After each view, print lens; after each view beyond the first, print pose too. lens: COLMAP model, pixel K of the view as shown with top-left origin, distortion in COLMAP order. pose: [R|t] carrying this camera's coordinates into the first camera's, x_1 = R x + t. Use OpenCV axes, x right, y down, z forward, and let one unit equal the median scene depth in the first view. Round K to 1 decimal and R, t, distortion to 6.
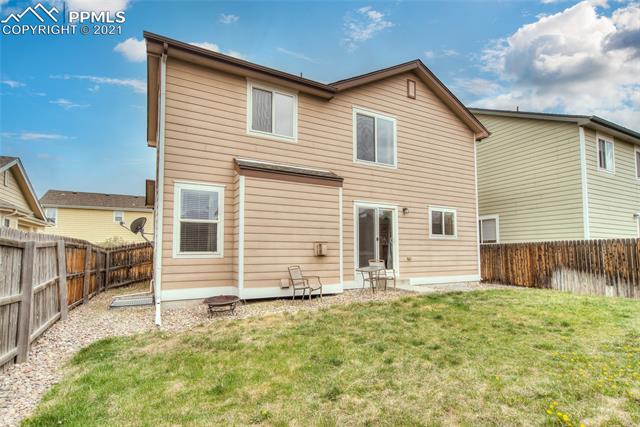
lens RADIAL K [[305.8, 0, 320.0], [0, 305.8, 213.5], [0, 0, 1]] dist [0.025918, 0.000747]
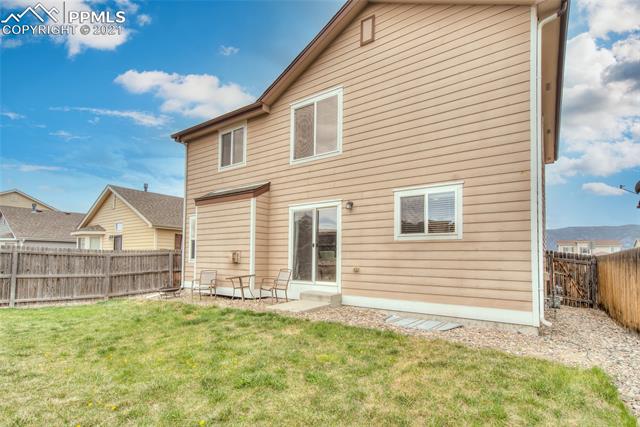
lens RADIAL K [[312.8, 0, 320.2], [0, 312.8, 218.1], [0, 0, 1]] dist [0.023158, 0.000505]
pose [[0.448192, -0.097984, -0.888551, 0.936242], [0.112897, 0.992220, -0.052471, 0.053694], [0.886780, -0.076798, 0.455767, 0.595743]]
